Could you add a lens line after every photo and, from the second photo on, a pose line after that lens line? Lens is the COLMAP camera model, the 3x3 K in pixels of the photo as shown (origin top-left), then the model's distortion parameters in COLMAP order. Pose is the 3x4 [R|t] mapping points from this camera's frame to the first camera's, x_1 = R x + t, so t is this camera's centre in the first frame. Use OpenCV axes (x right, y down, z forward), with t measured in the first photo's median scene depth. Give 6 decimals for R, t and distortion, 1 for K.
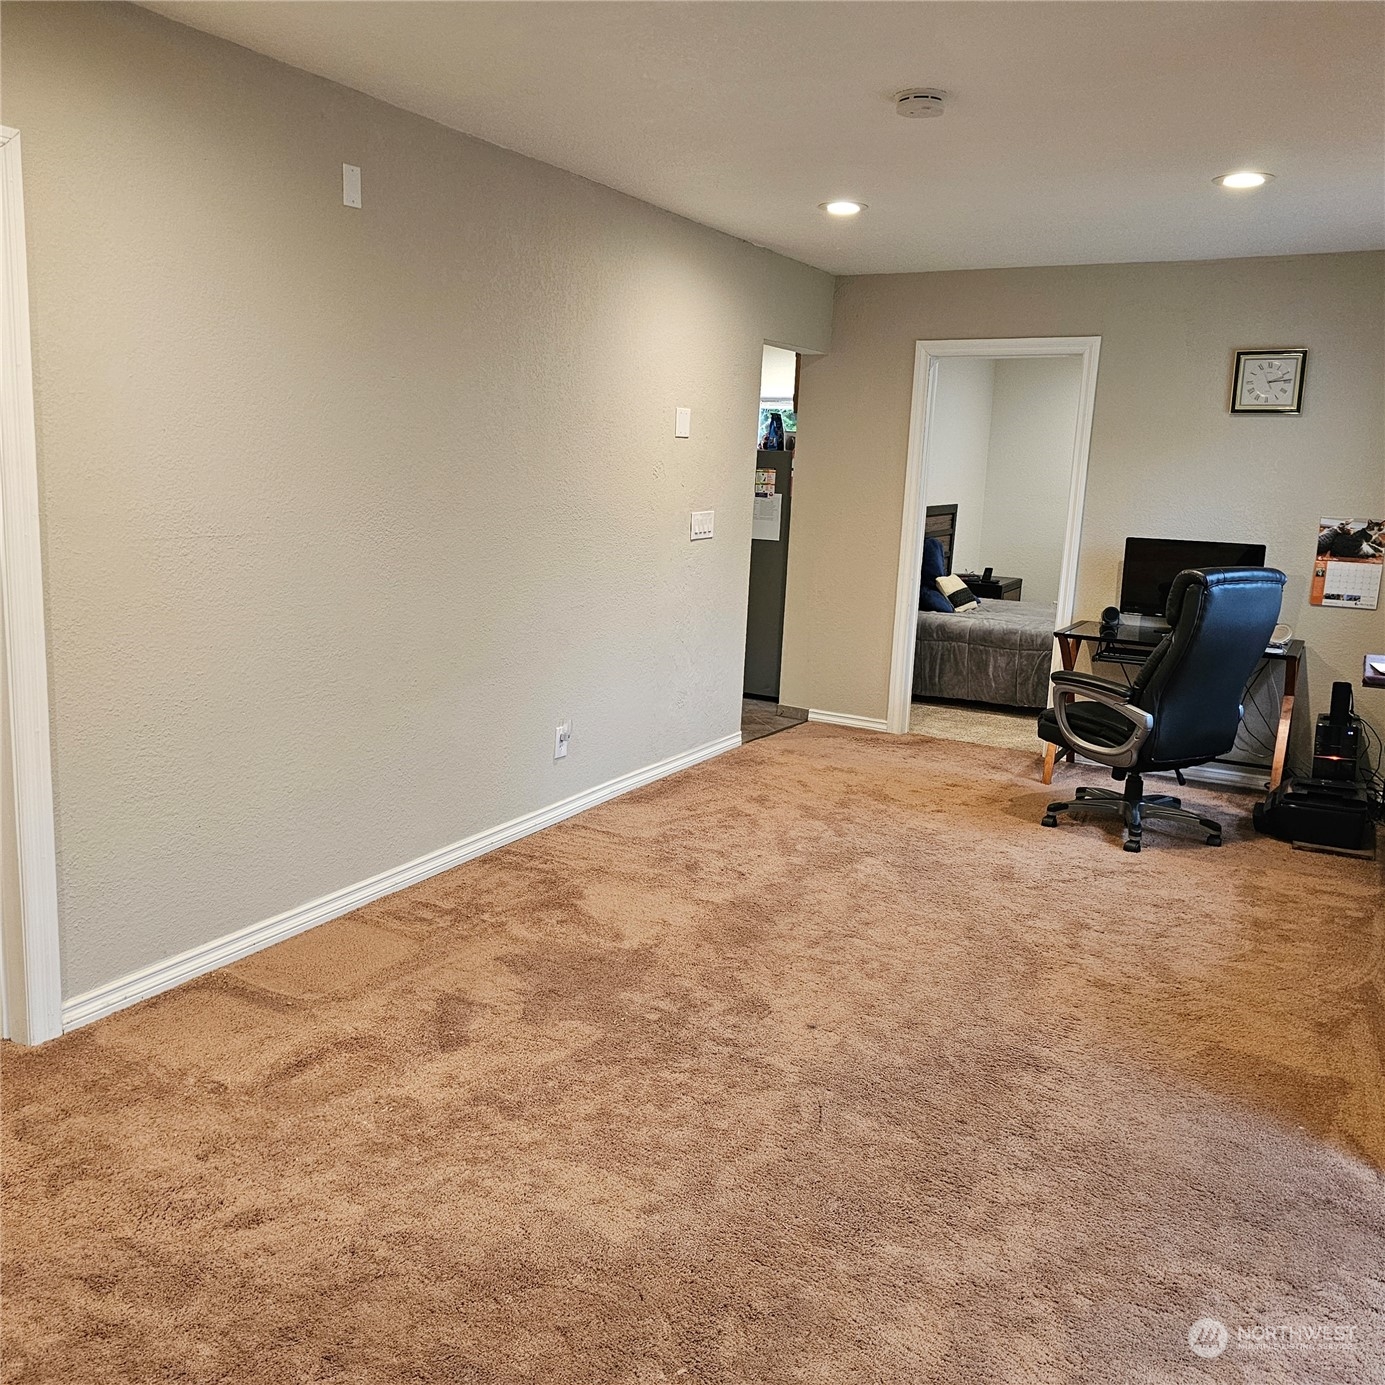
lens RADIAL K [[1262.6, 0, 684.6], [0, 1262.6, 691.3], [0, 0, 1]] dist [0.099612, -0.120026]
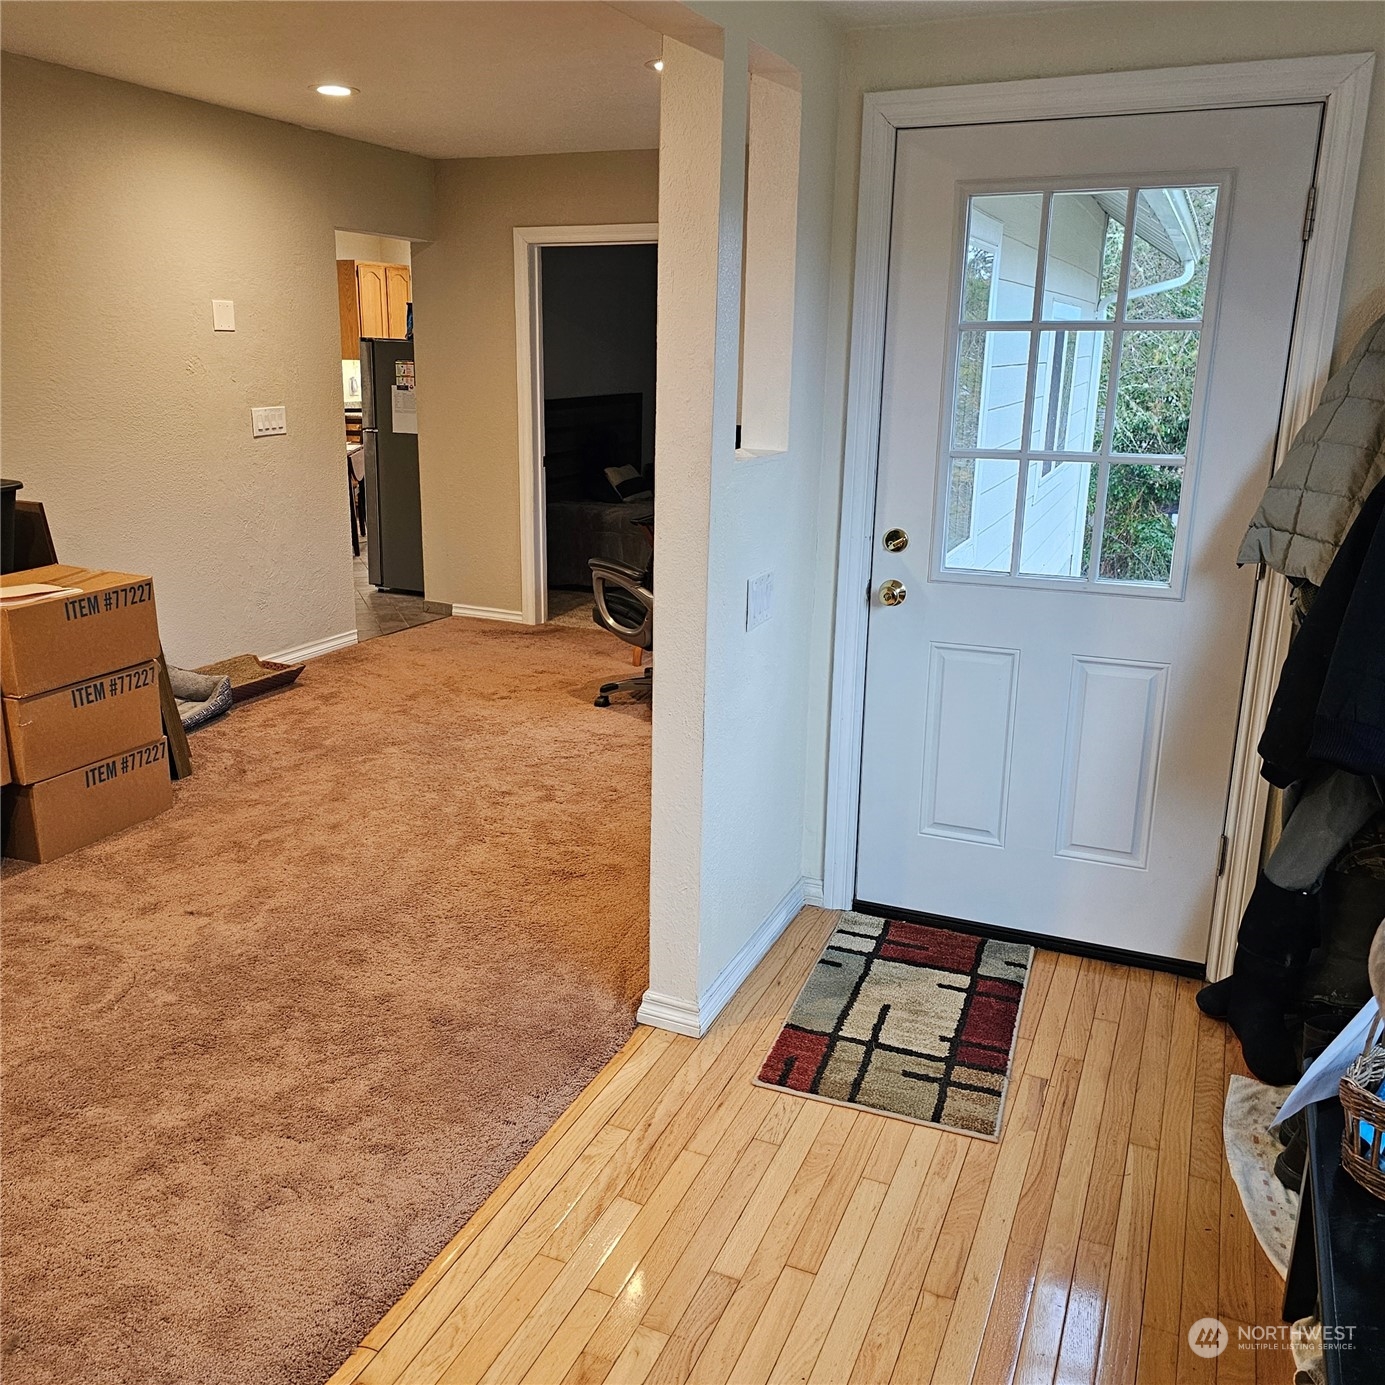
lens RADIAL K [[1262.6, 0, 695.5], [0, 1262.6, 685.5], [0, 0, 1]] dist [0.099612, -0.120026]
pose [[0.992114, -0.053299, 0.113443, 0.236994], [0.044138, 0.995672, 0.081785, 0.006814], [-0.117311, -0.076133, 0.990173, -0.039752]]
